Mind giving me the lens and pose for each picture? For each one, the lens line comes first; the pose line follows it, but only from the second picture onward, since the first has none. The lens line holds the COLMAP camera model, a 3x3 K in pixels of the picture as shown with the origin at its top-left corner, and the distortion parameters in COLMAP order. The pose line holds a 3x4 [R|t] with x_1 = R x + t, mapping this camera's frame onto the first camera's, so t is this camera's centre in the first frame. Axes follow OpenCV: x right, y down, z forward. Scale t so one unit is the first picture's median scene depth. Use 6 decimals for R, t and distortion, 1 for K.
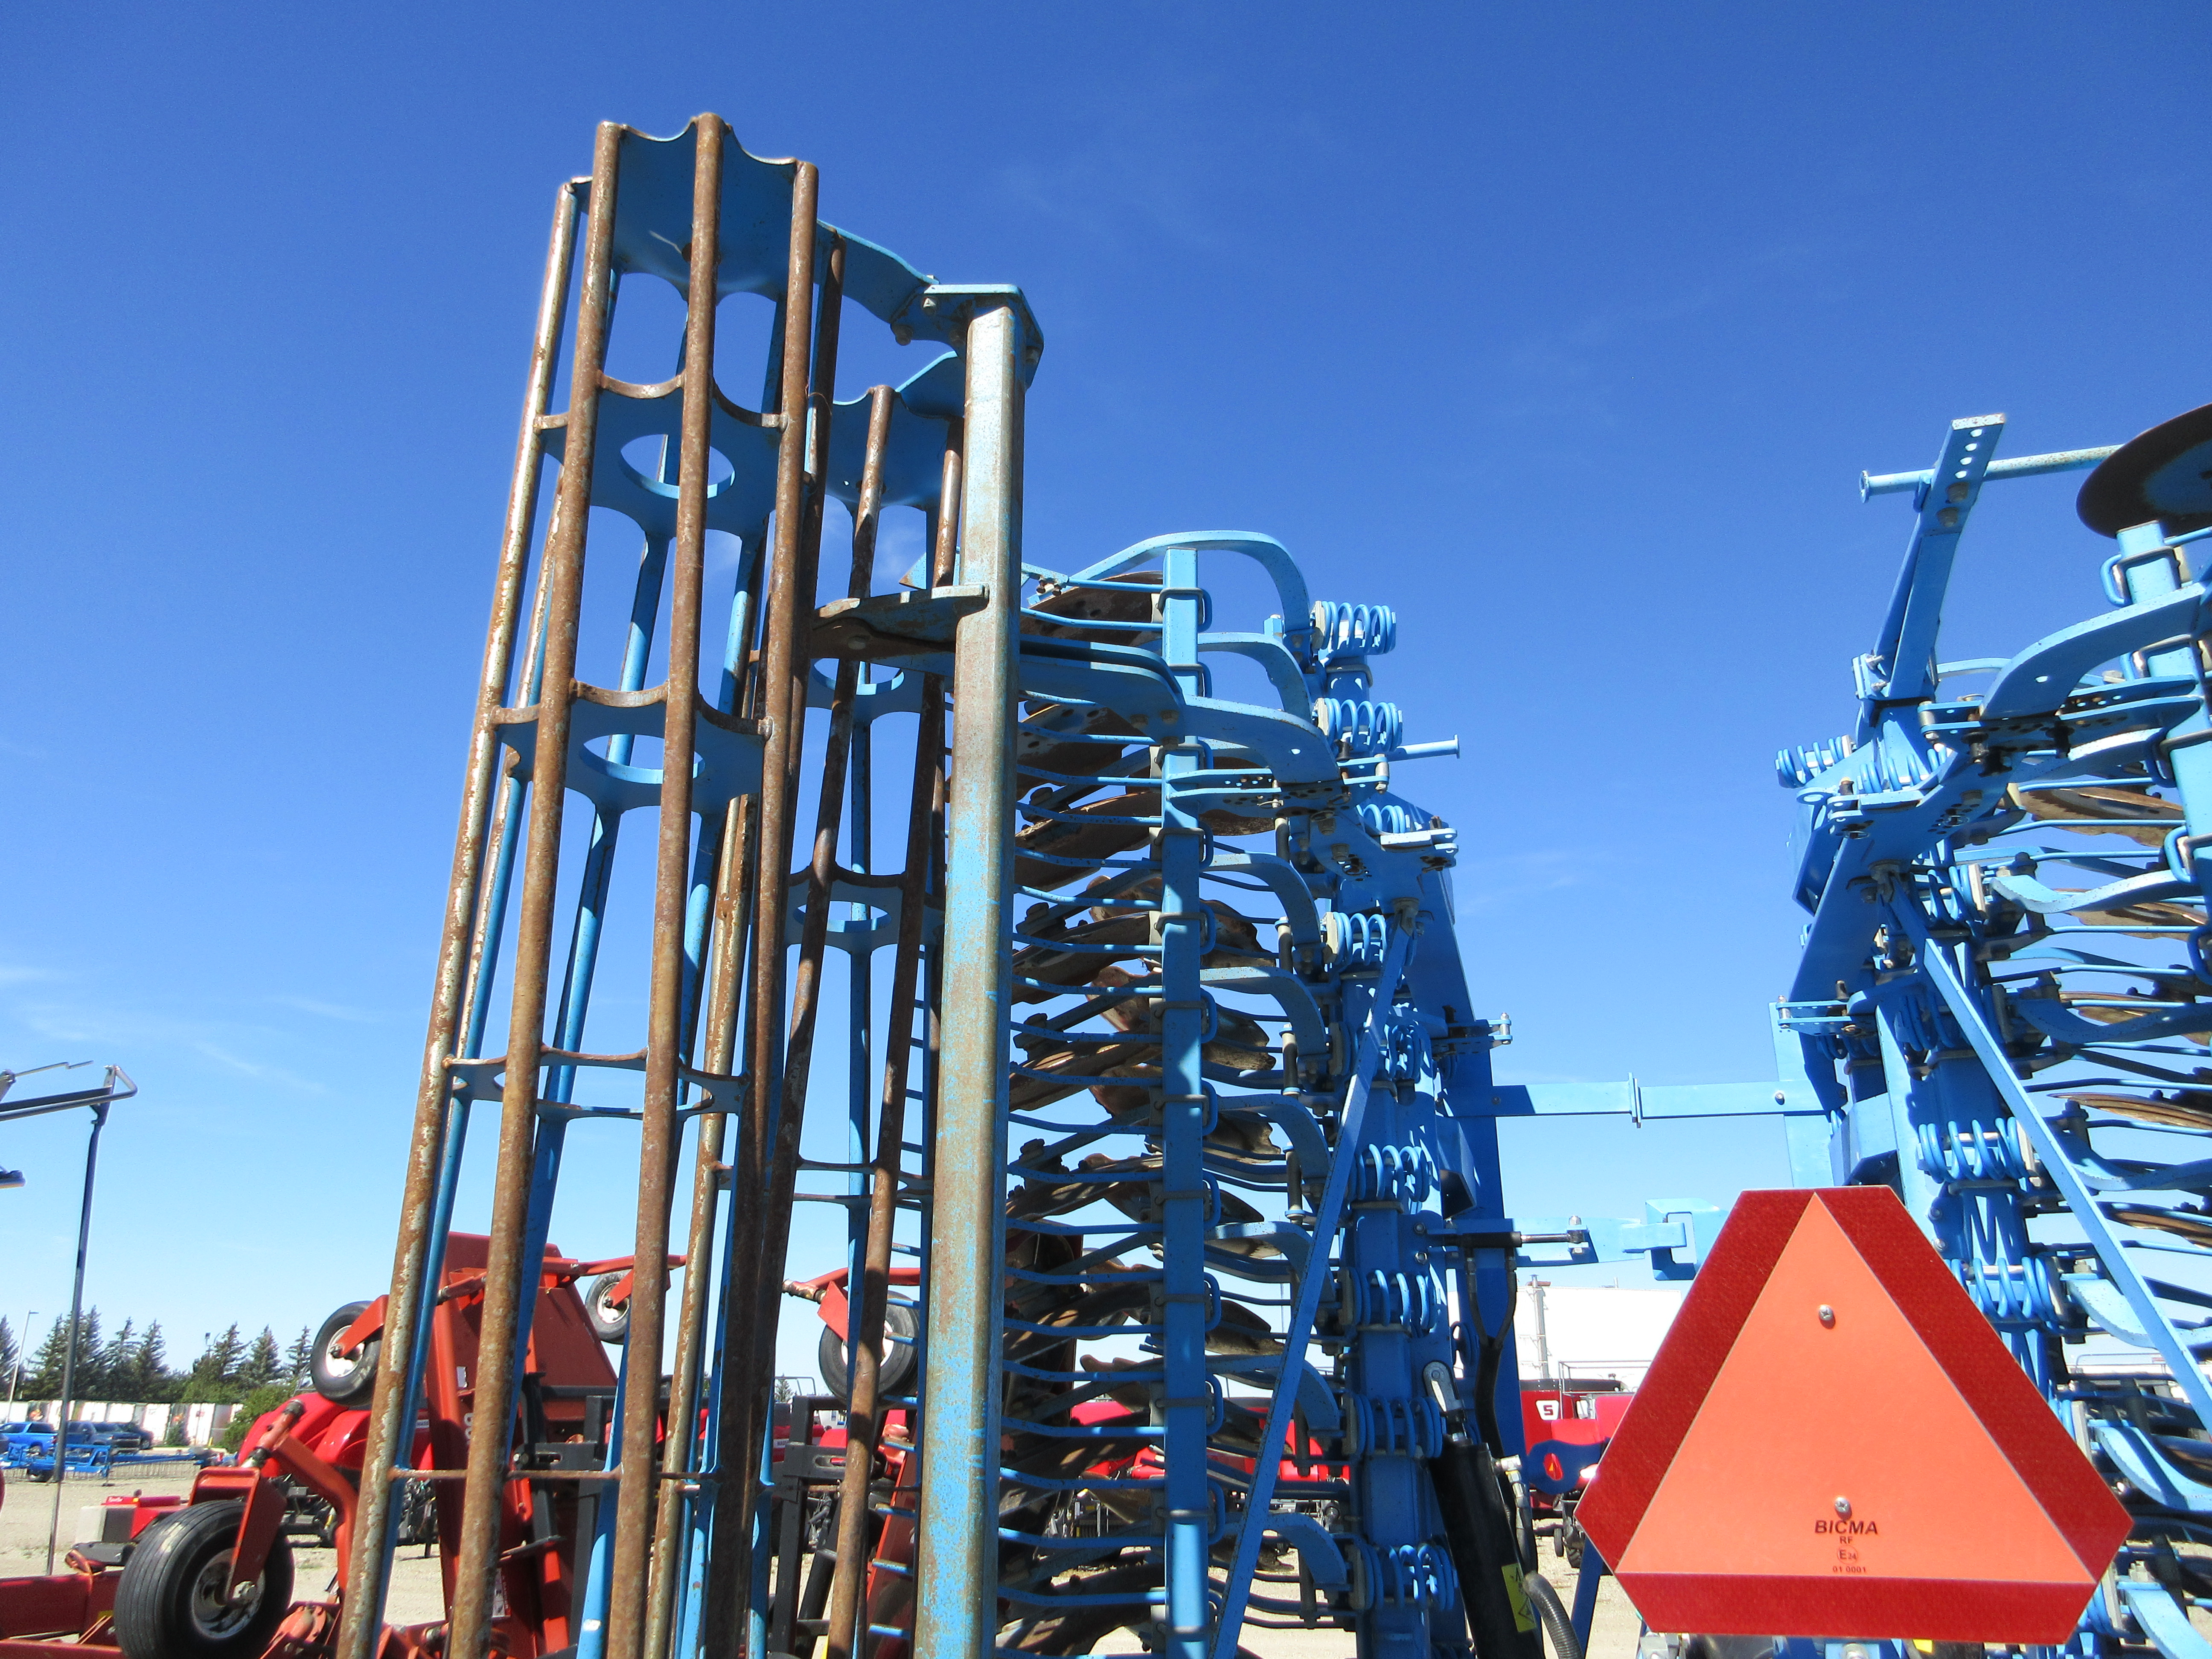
lens RADIAL K [[1578.8, 0, 1106.0], [0, 1578.8, 829.5], [0, 0, 1]] dist [0.007331, -0.003363]
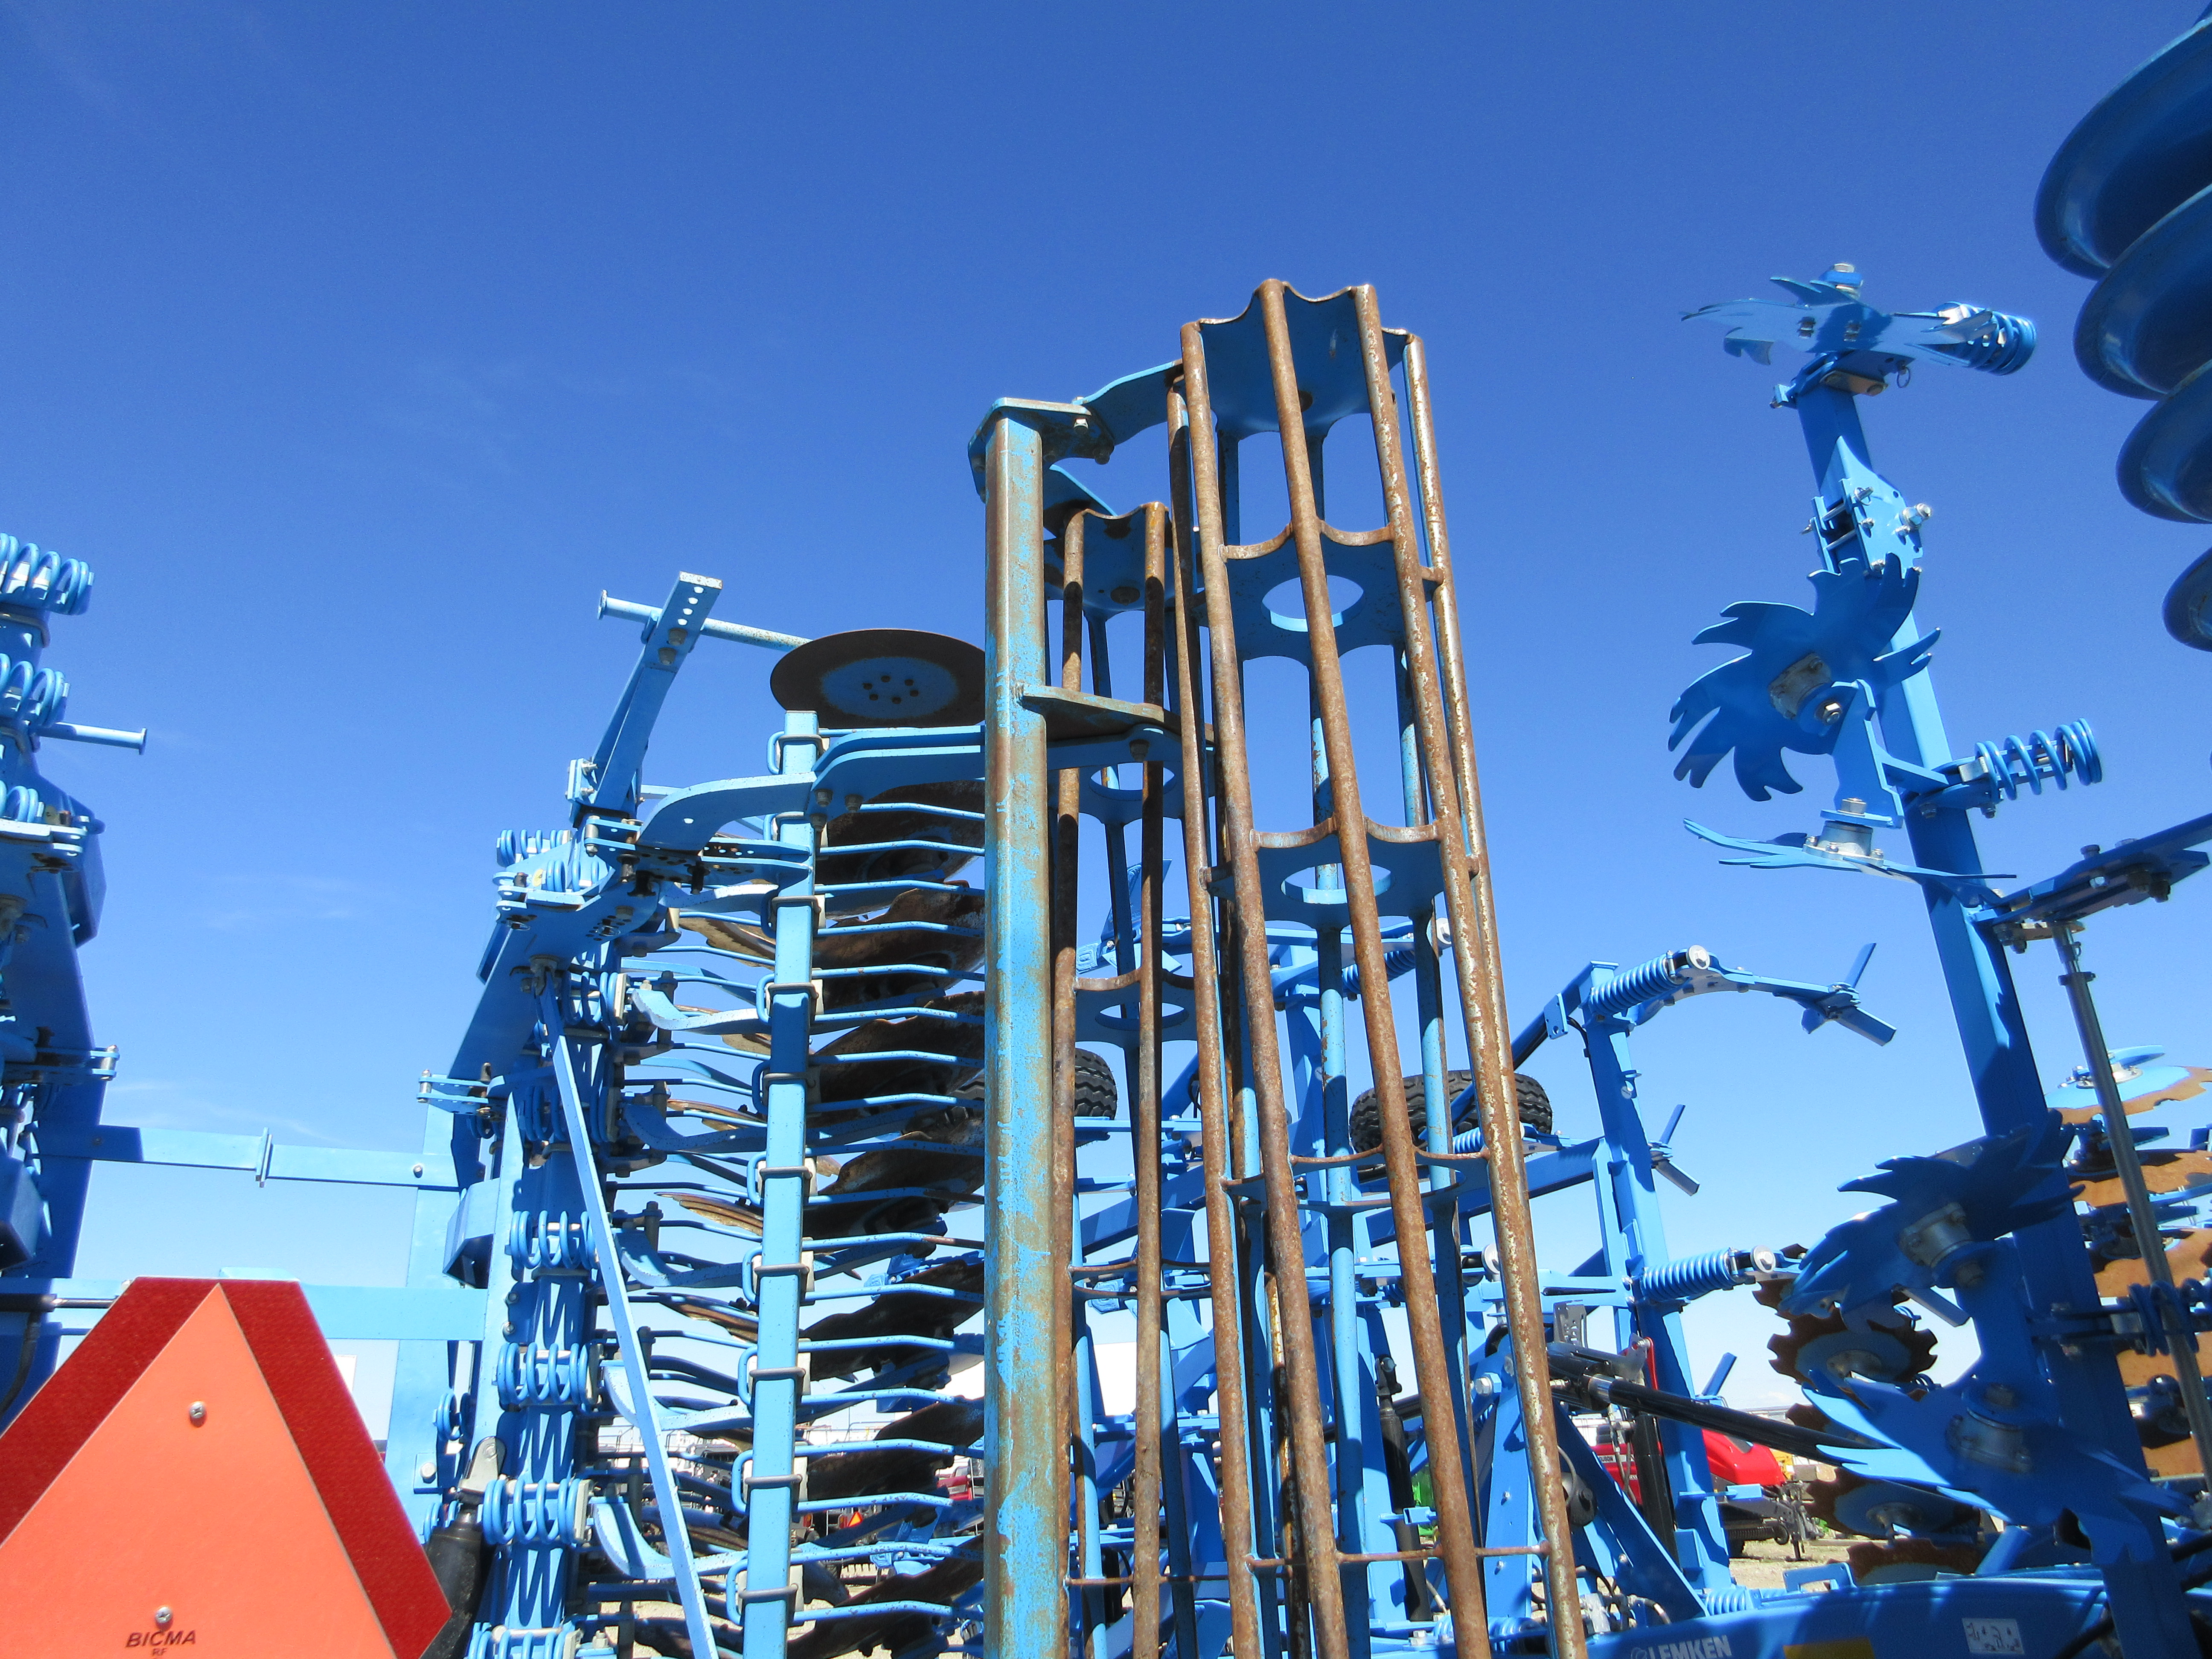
lens RADIAL K [[1578.8, 0, 1106.0], [0, 1578.8, 829.5], [0, 0, 1]] dist [0.007331, -0.003363]
pose [[0.758392, 0.231333, 0.609366, 0.120850], [-0.211002, 0.971691, -0.106278, -0.028517], [-0.616701, -0.047977, 0.785734, -0.041631]]
